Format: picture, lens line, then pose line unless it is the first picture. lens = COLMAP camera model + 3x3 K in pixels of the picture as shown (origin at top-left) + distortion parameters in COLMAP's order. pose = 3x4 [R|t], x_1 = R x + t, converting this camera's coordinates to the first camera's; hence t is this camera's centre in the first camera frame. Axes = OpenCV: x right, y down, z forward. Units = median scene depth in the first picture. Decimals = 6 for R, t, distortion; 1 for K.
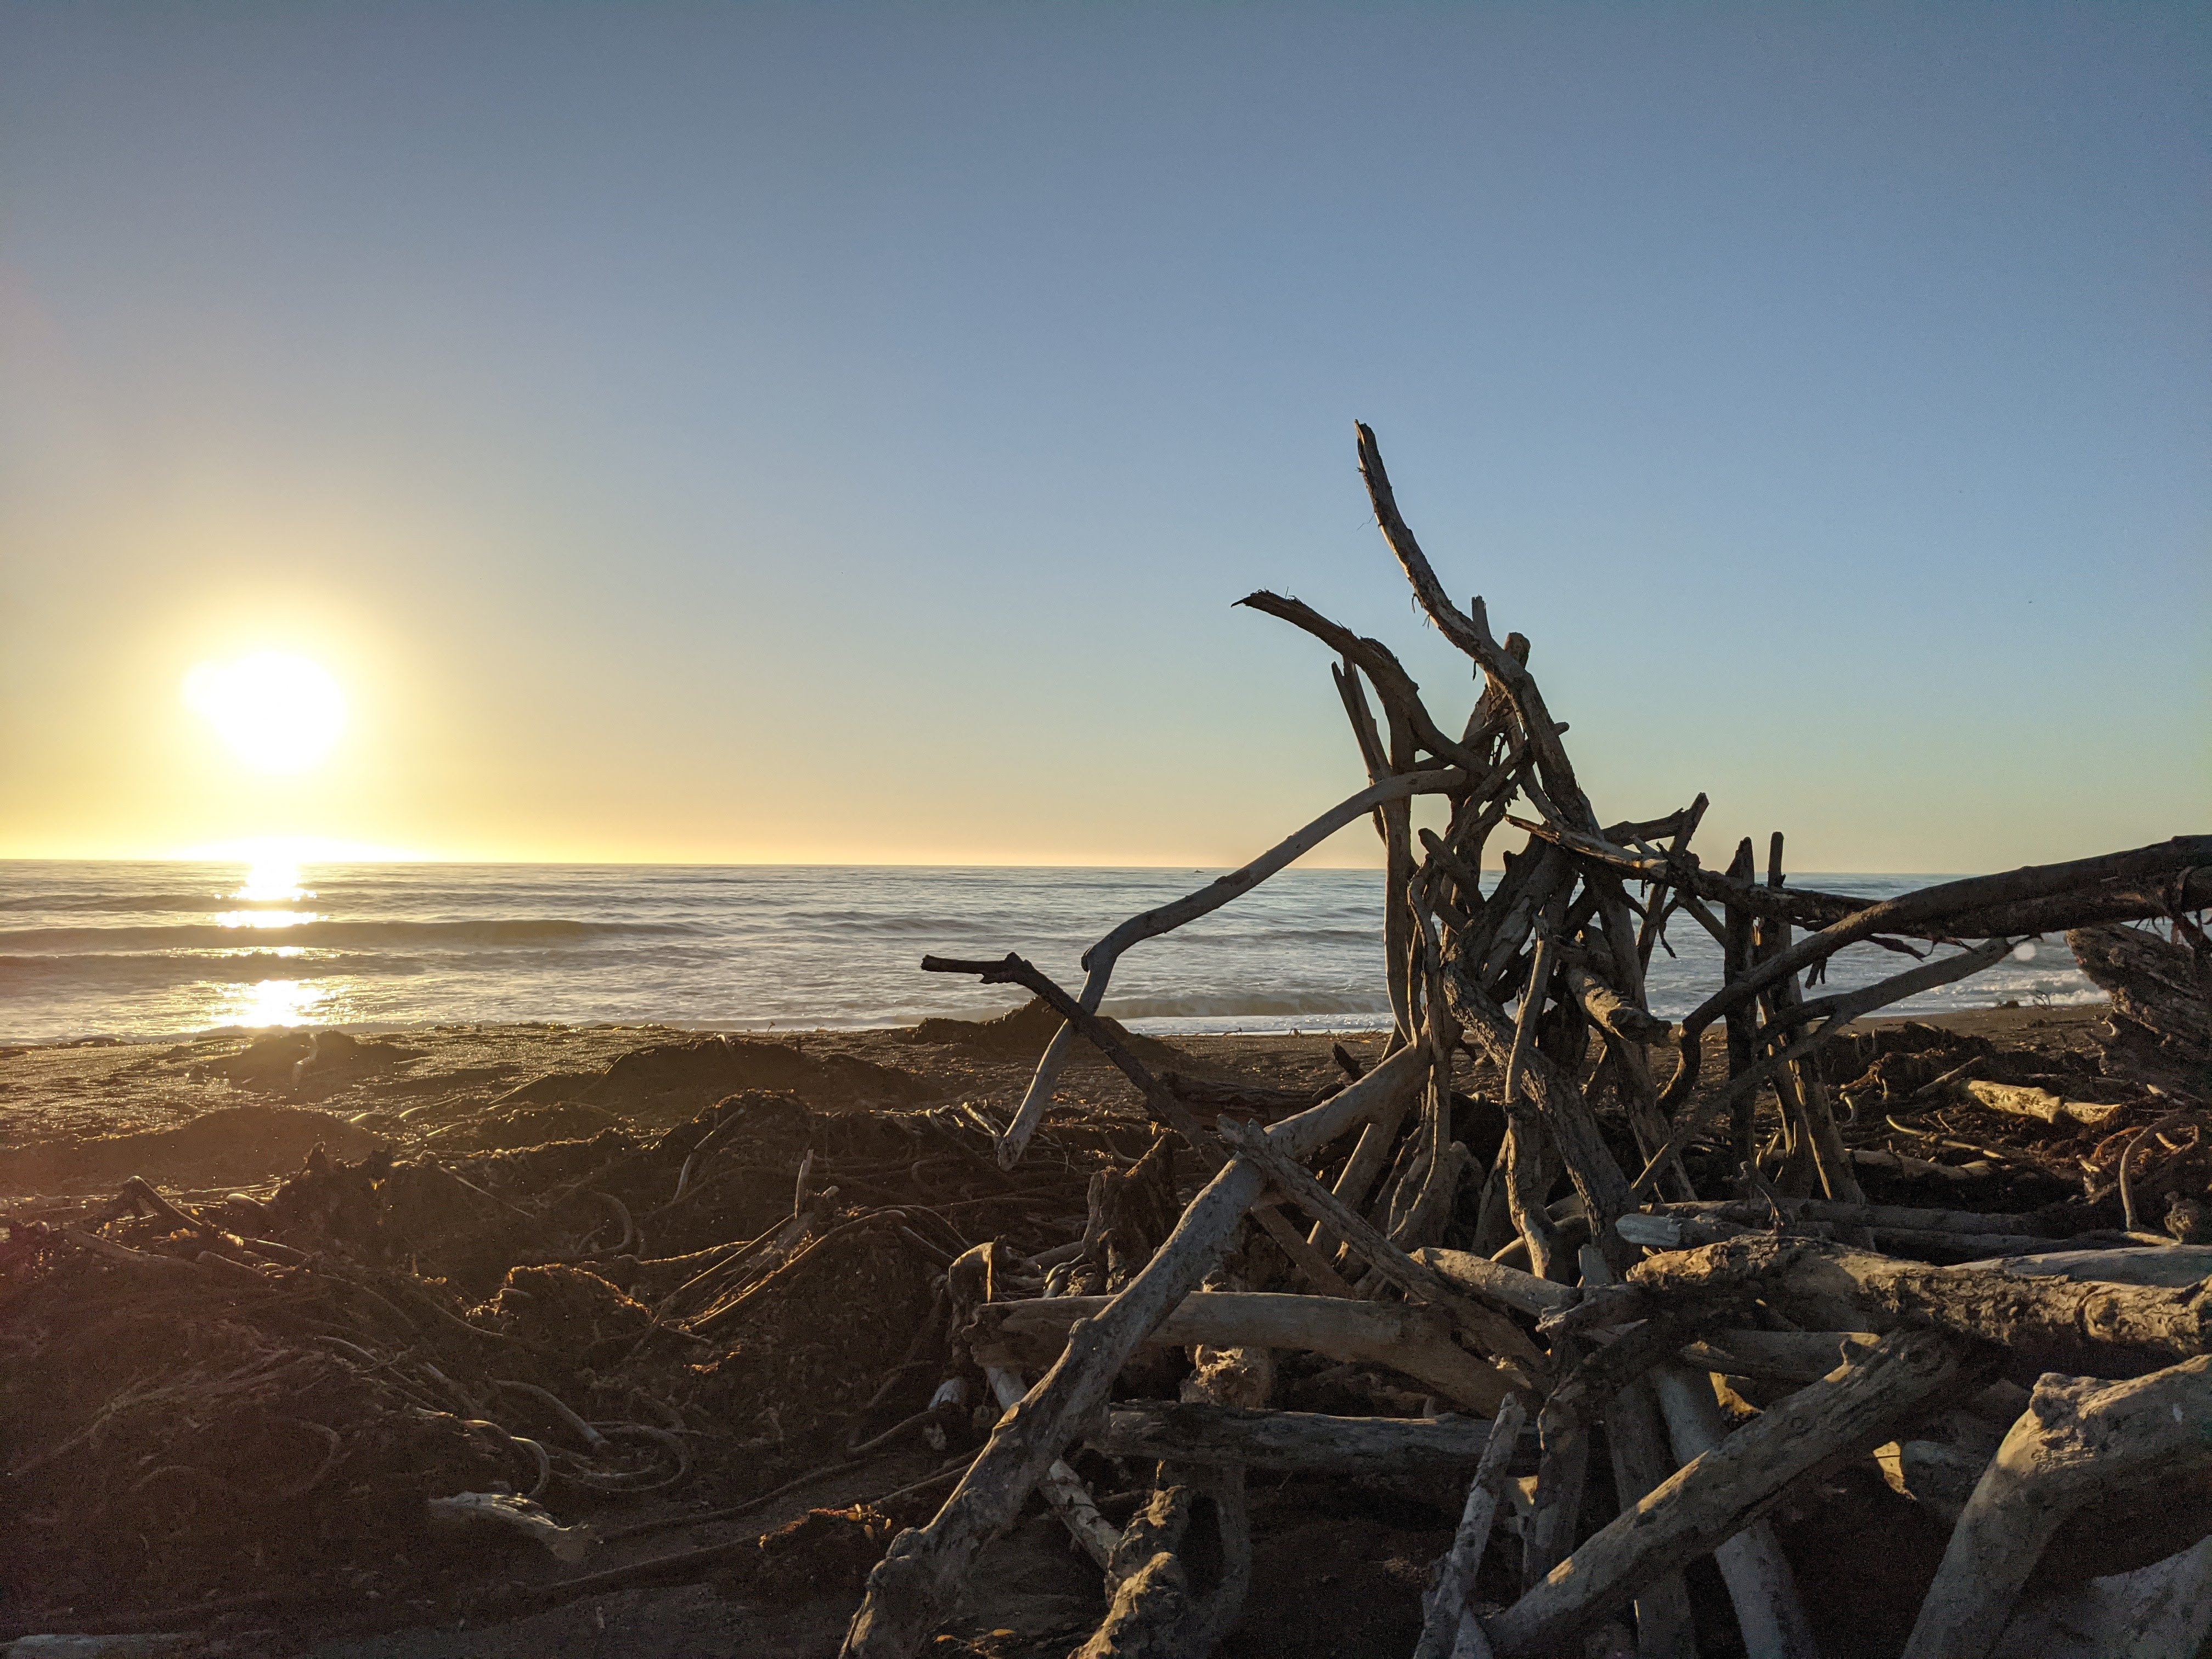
lens RADIAL K [[1778.7, 0, 1106.0], [0, 1778.7, 829.5], [0, 0, 1]] dist [0.106793, -0.140353]
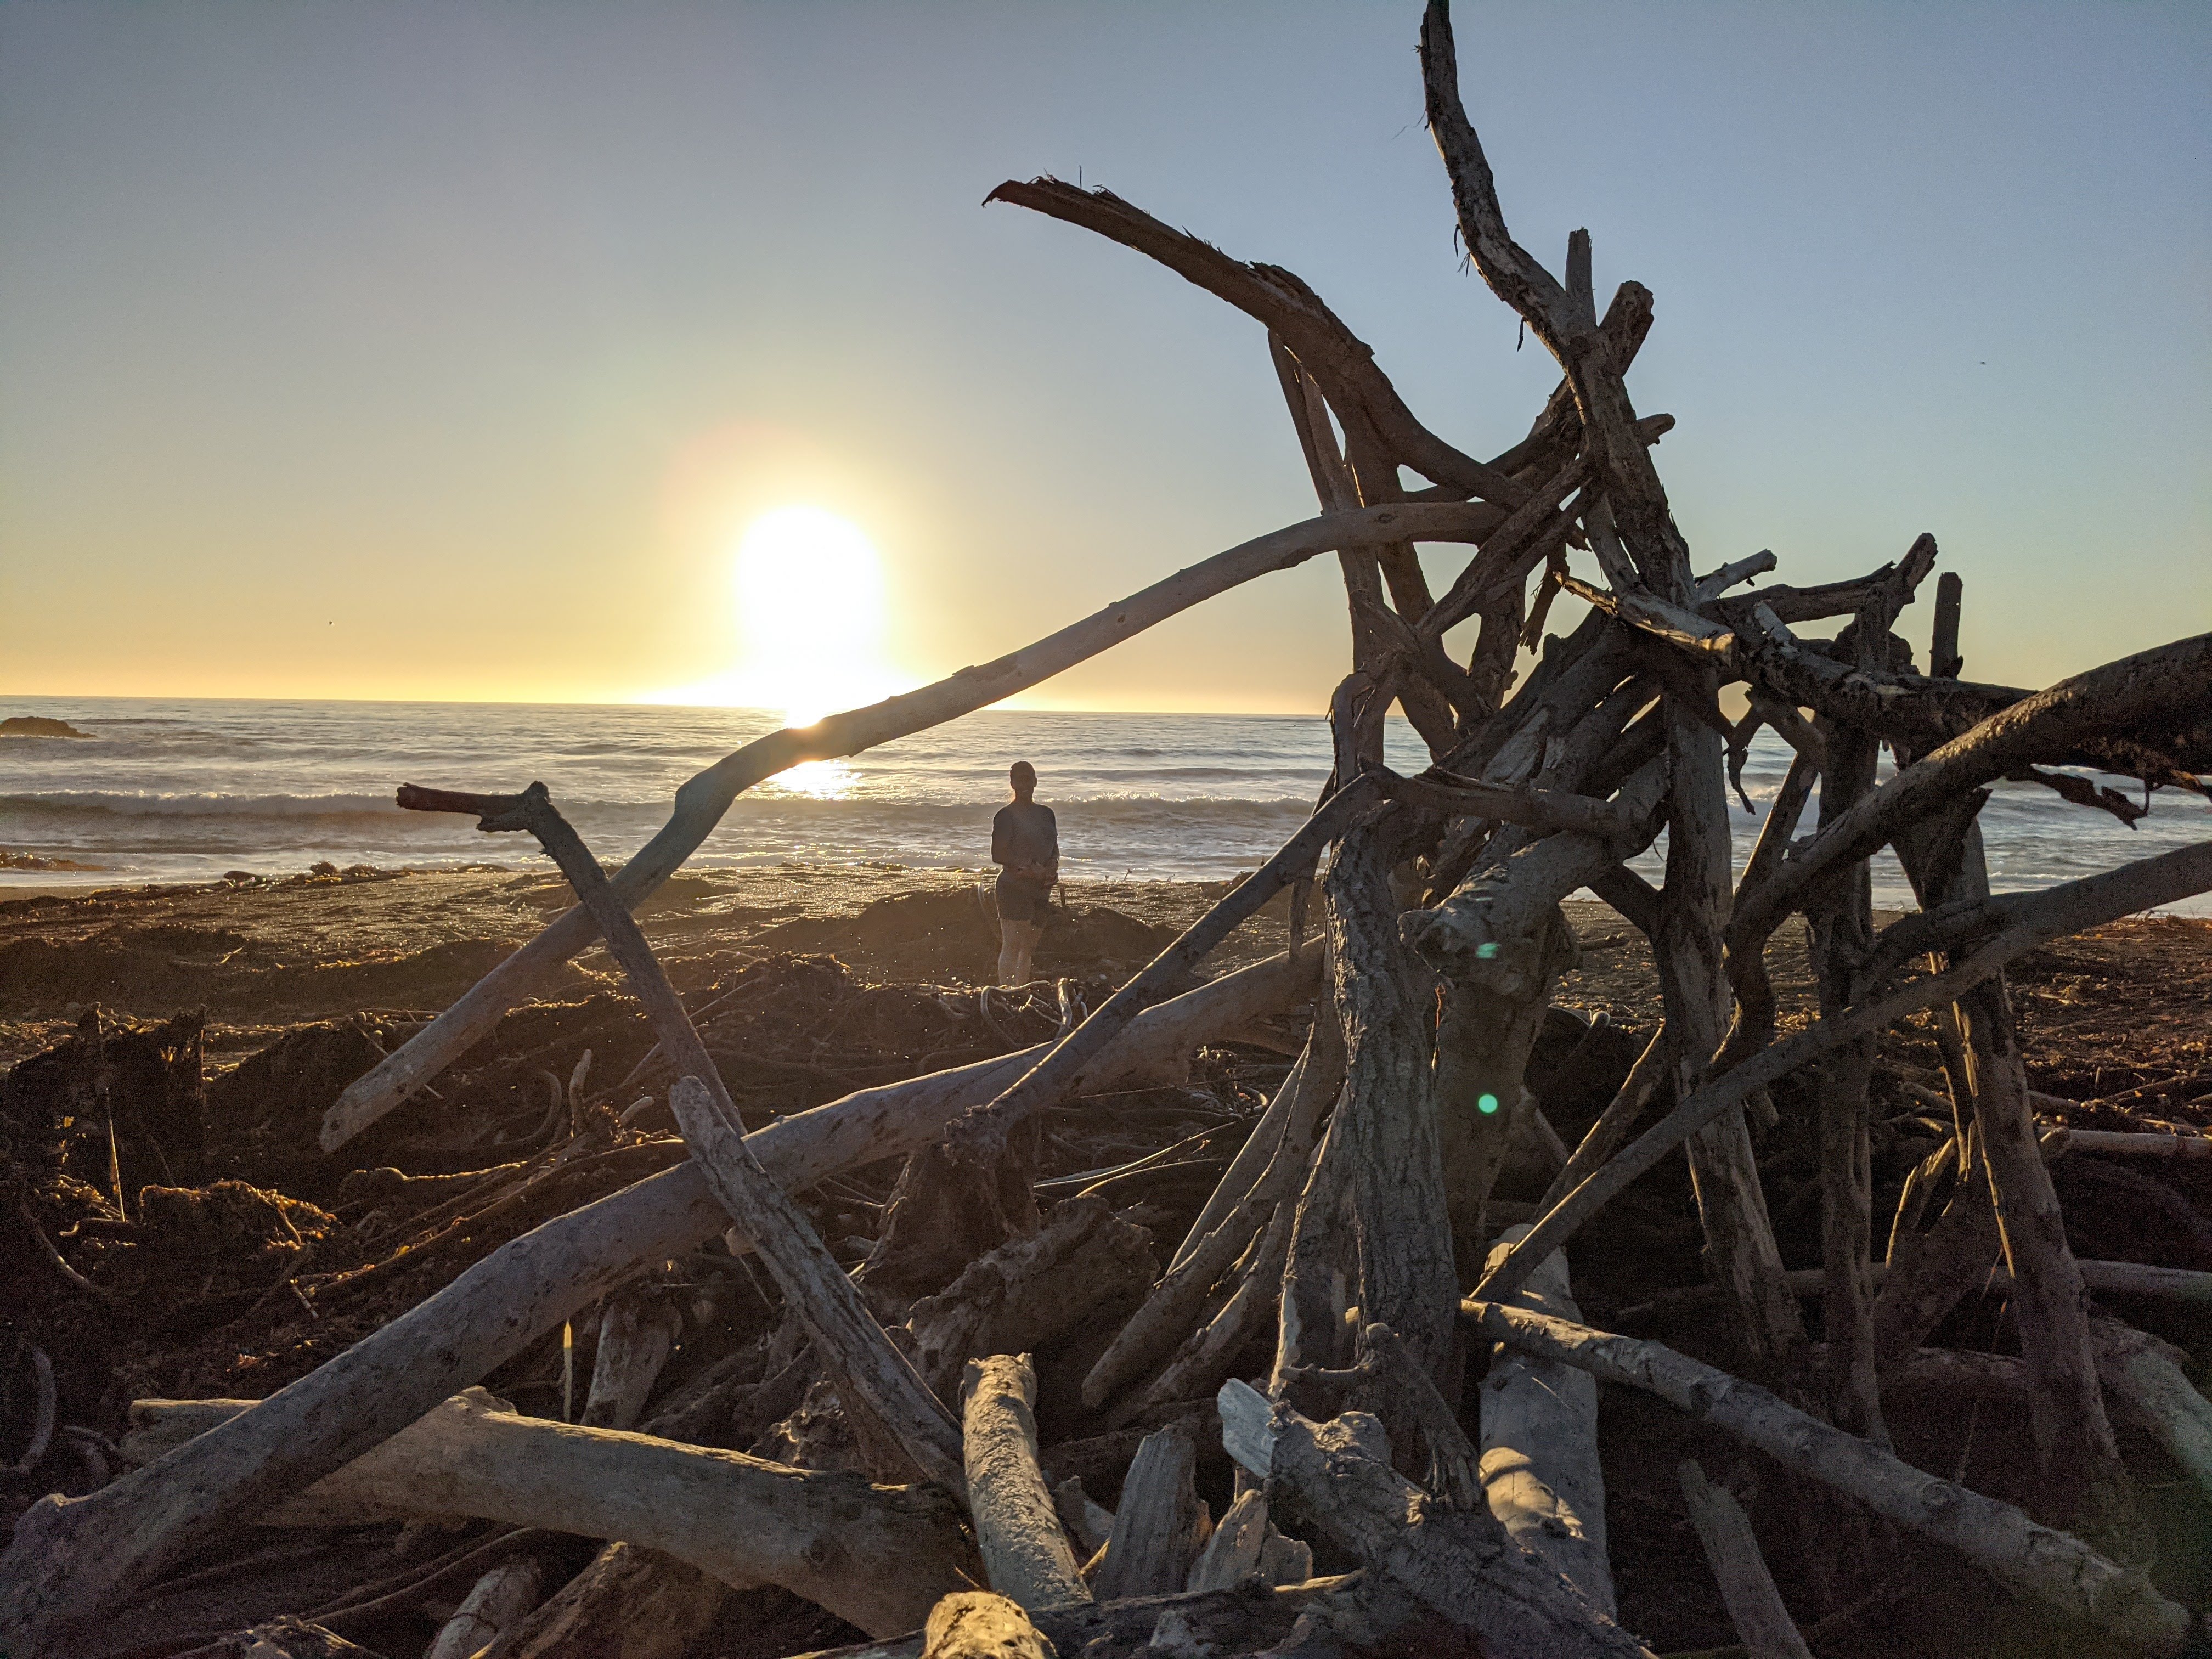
lens RADIAL K [[1778.7, 0, 1106.0], [0, 1778.7, 829.5], [0, 0, 1]] dist [0.106793, -0.140353]
pose [[0.963442, 0.022844, -0.266941, 0.255027], [-0.000258, 0.996437, 0.084344, 0.028161], [0.267917, -0.081192, 0.960015, 0.390854]]
